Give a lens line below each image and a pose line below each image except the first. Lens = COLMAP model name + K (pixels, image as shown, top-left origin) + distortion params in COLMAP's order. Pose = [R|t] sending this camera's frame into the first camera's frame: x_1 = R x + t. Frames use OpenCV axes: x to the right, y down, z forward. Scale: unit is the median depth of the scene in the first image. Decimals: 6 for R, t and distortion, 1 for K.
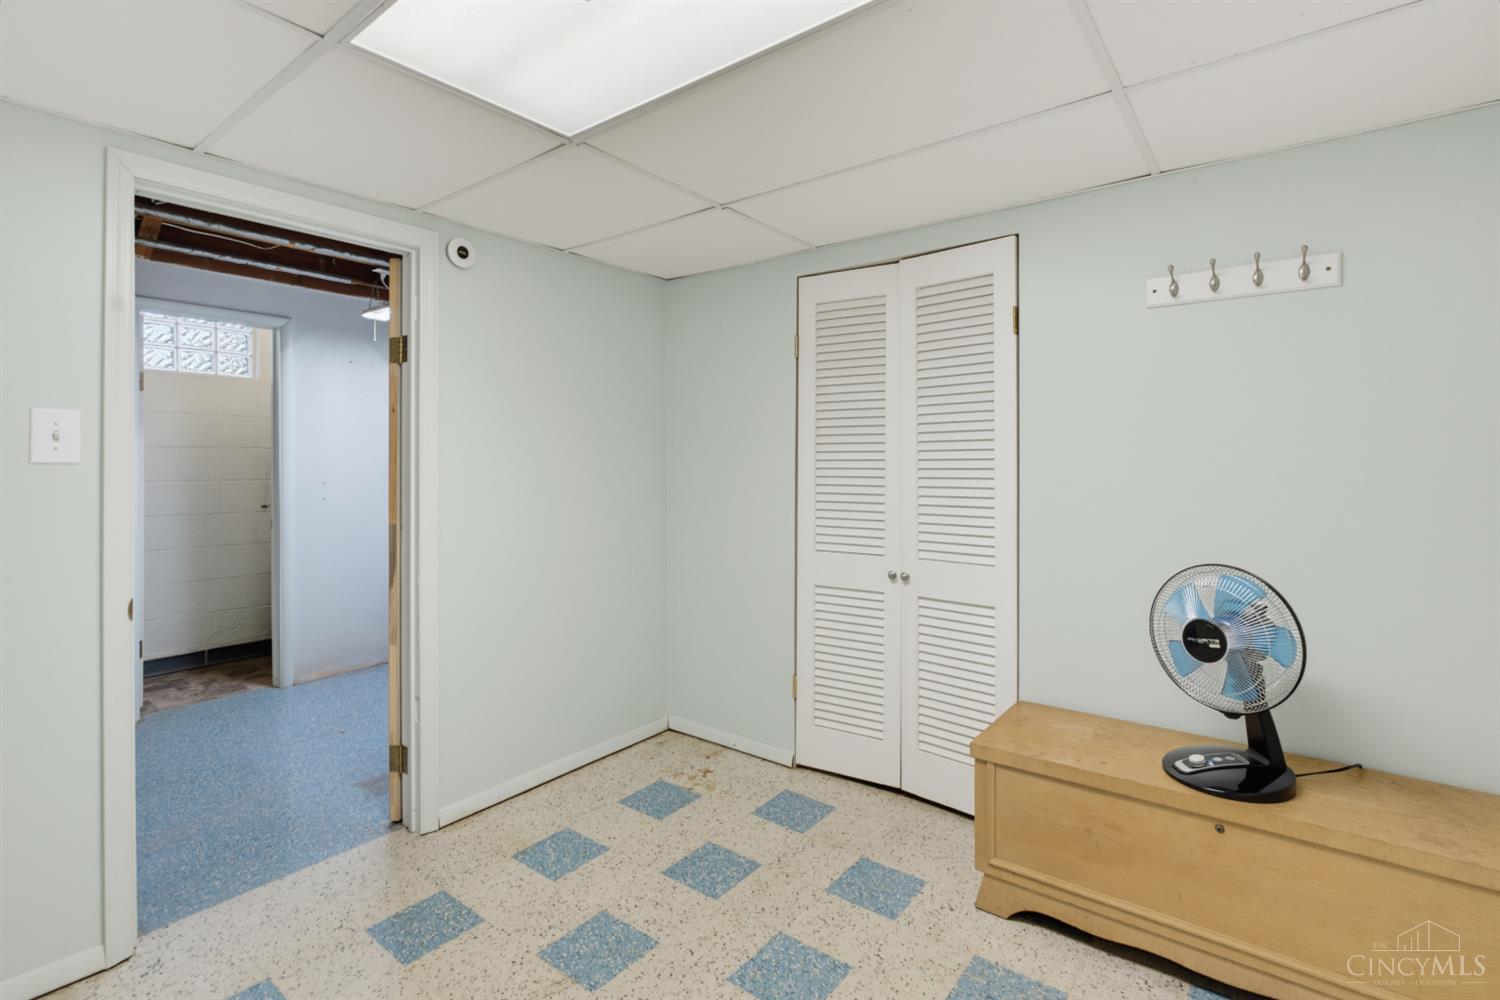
lens RADIAL K [[714.6, 0, 752.7], [0, 714.6, 464.1], [0, 0, 1]] dist [-0.015165, 0.005239]
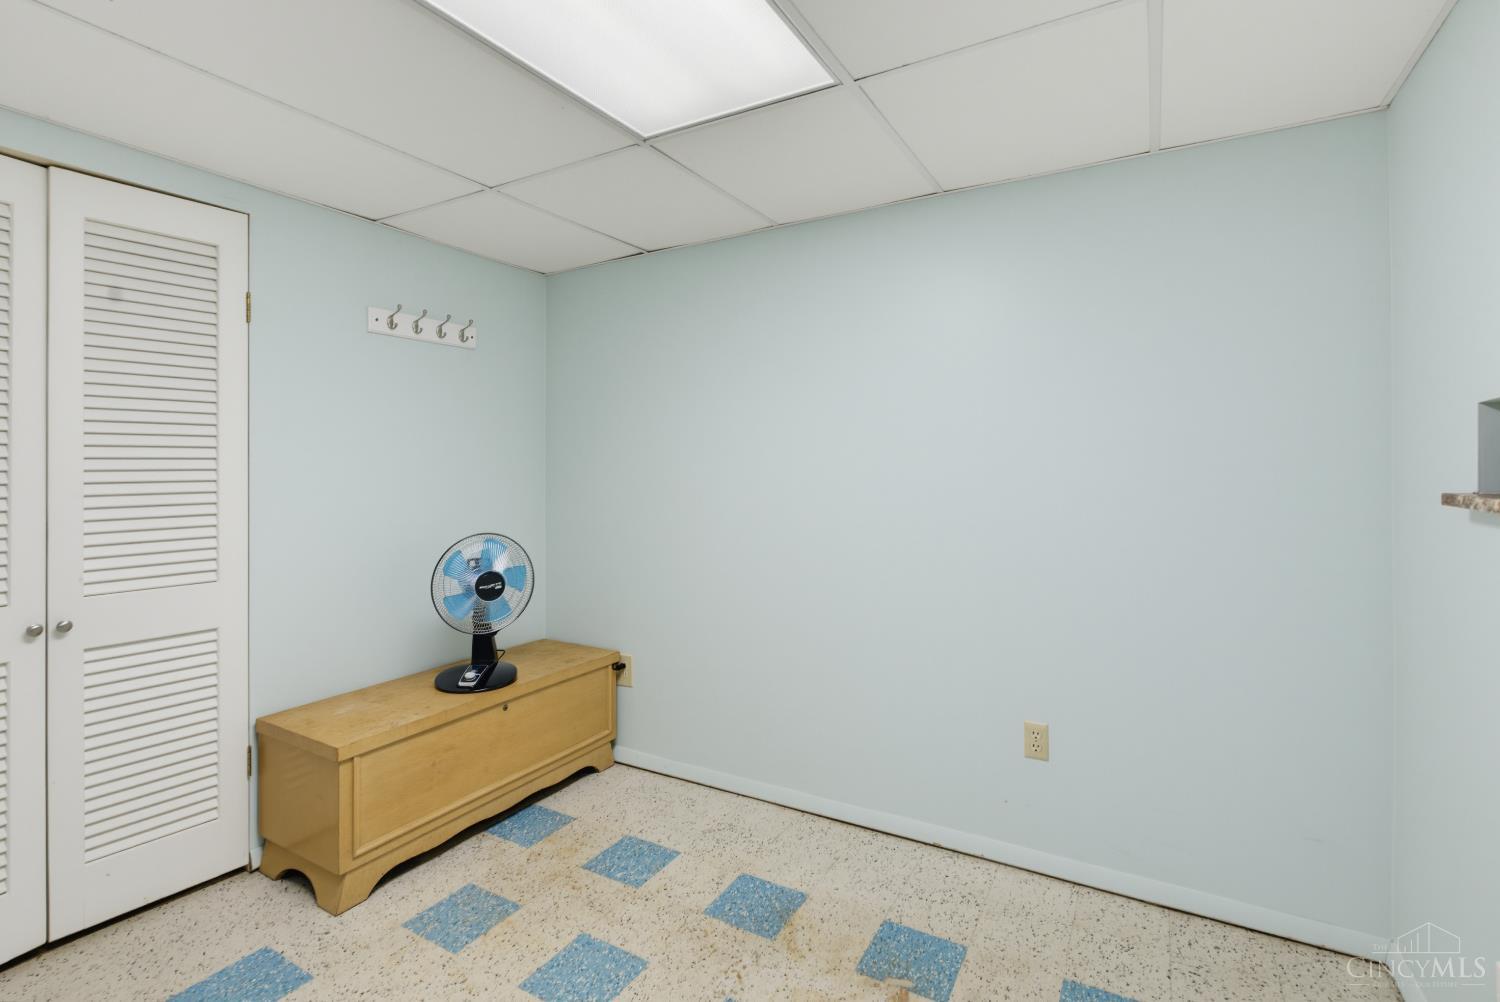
lens RADIAL K [[714.6, 0, 753.7], [0, 714.6, 465.6], [0, 0, 1]] dist [-0.015165, 0.005239]
pose [[-0.145584, 0.001421, 0.989345, -0.774363], [0.002883, 0.999995, -0.001012, 0.005563], [-0.989342, 0.002705, -0.145587, 0.598101]]
